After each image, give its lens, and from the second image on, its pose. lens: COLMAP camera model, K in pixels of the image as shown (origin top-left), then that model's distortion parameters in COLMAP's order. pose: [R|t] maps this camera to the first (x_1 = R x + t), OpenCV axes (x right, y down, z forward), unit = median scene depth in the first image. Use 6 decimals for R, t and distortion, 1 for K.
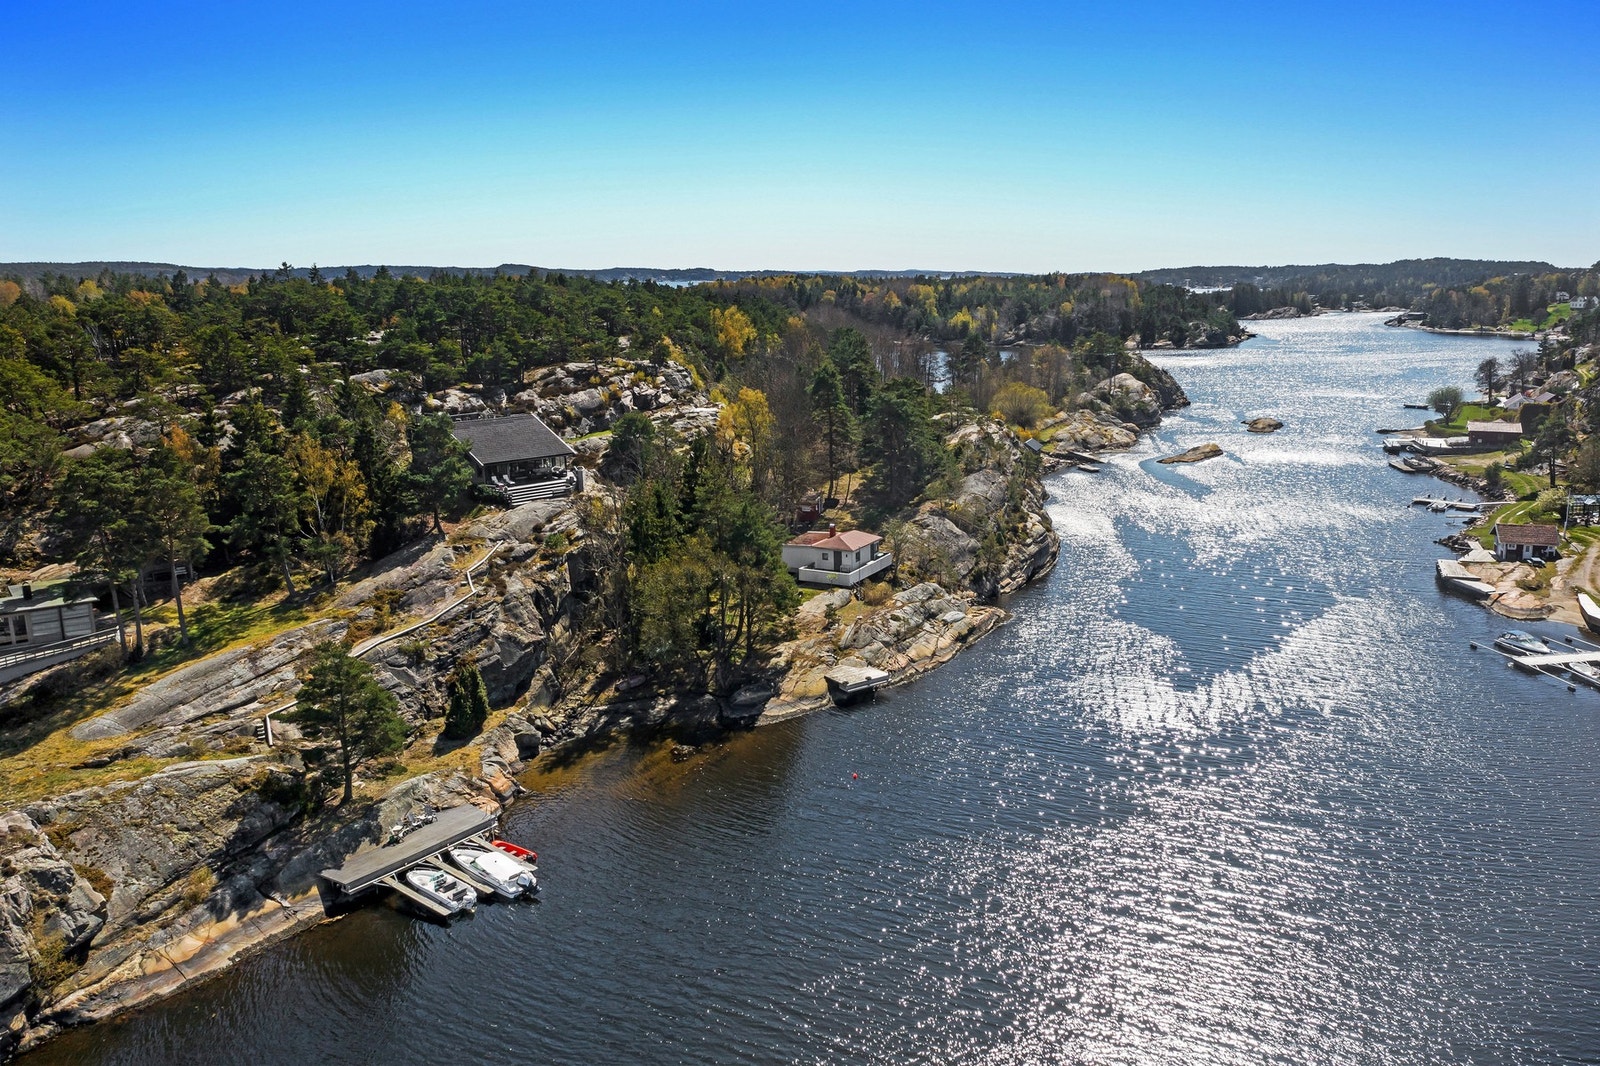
lens RADIAL K [[1288.4, 0, 802.1], [0, 1288.4, 521.6], [0, 0, 1]] dist [-0.036164, 0.006819]
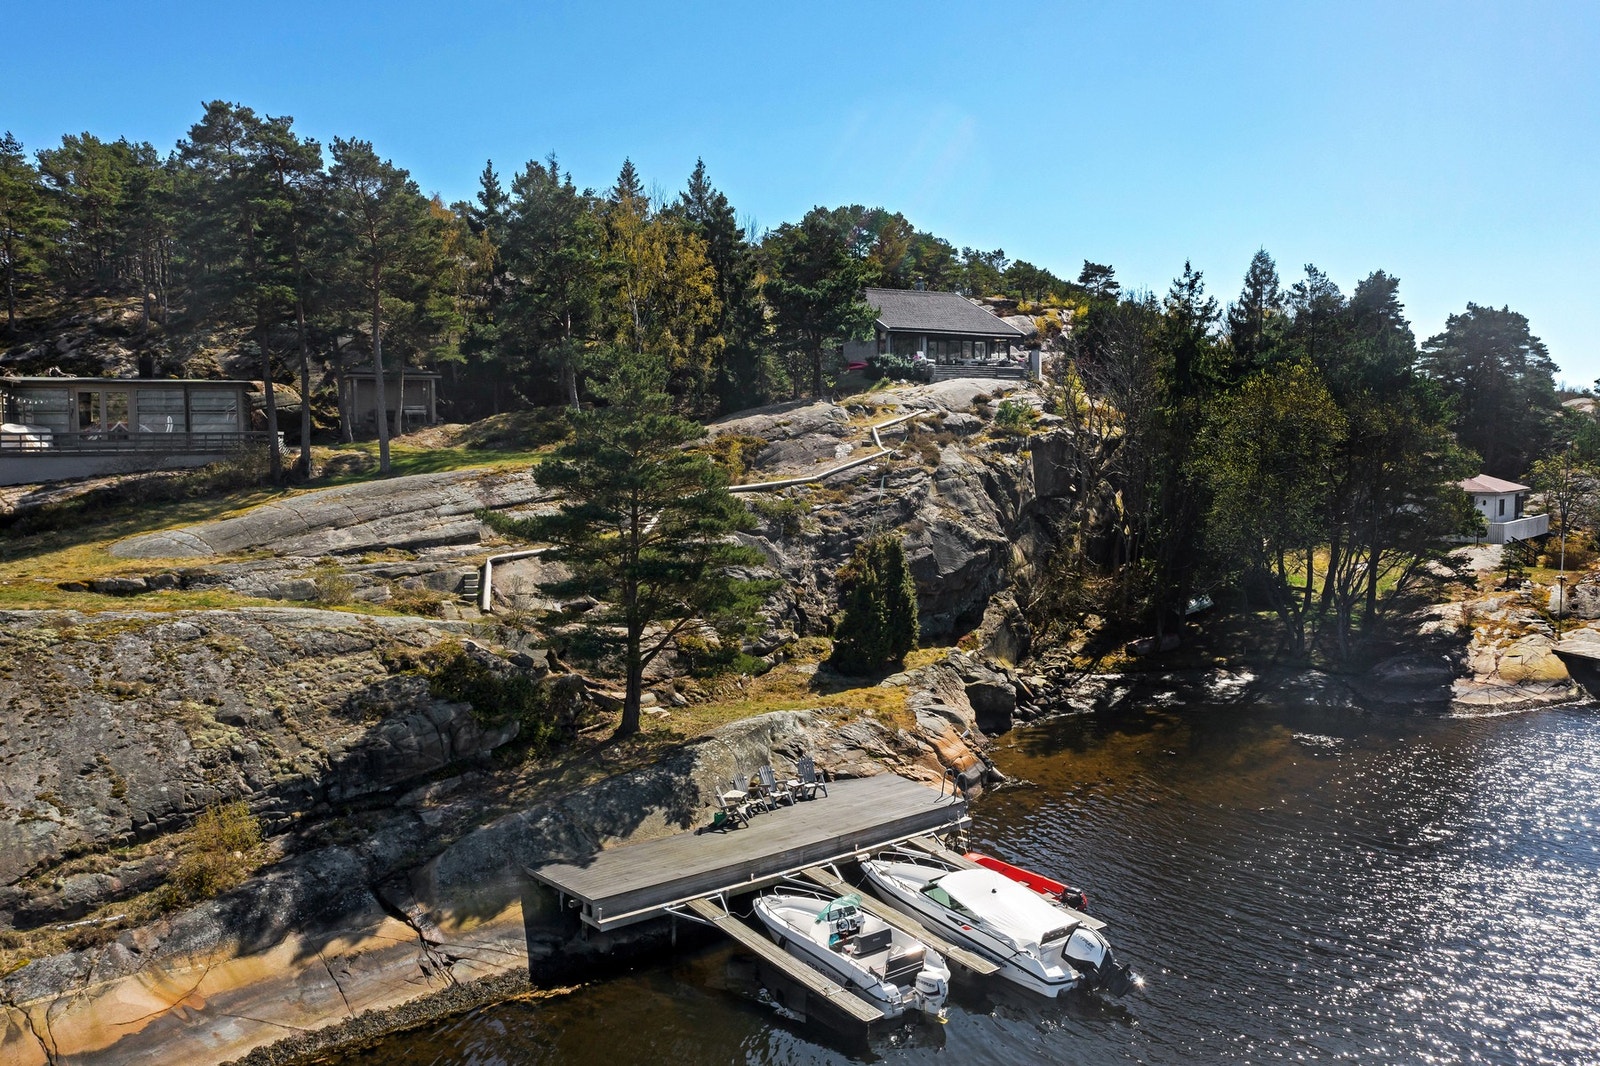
lens RADIAL K [[1288.4, 0, 802.1], [0, 1288.4, 521.6], [0, 0, 1]] dist [-0.036164, 0.006819]
pose [[0.966769, 0.034686, -0.253288, -0.162870], [-0.064641, 0.991725, -0.110916, 0.164764], [0.247344, 0.123603, 0.961011, 0.503519]]
